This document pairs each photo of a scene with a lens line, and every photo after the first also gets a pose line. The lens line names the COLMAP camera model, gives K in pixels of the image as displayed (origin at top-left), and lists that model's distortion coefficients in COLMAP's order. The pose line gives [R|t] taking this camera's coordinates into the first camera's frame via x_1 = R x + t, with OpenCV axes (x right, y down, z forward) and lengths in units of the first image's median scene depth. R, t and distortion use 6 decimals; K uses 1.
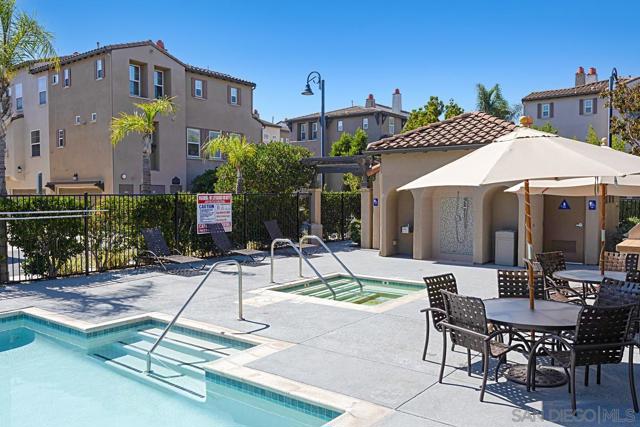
lens RADIAL K [[506.3, 0, 320.0], [0, 506.3, 213.5], [0, 0, 1]] dist [-0.007353, -0.000877]
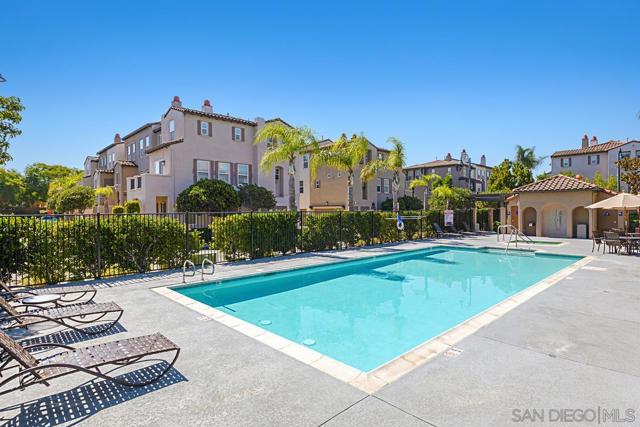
lens RADIAL K [[346.2, 0, 311.3], [0, 346.2, 210.1], [0, 0, 1]] dist [-0.002733, -0.000391]
pose [[0.988005, -0.005244, -0.154332, -0.302722], [-0.001248, 0.999119, -0.041938, 0.016453], [0.154416, 0.041628, 0.987129, -0.391770]]
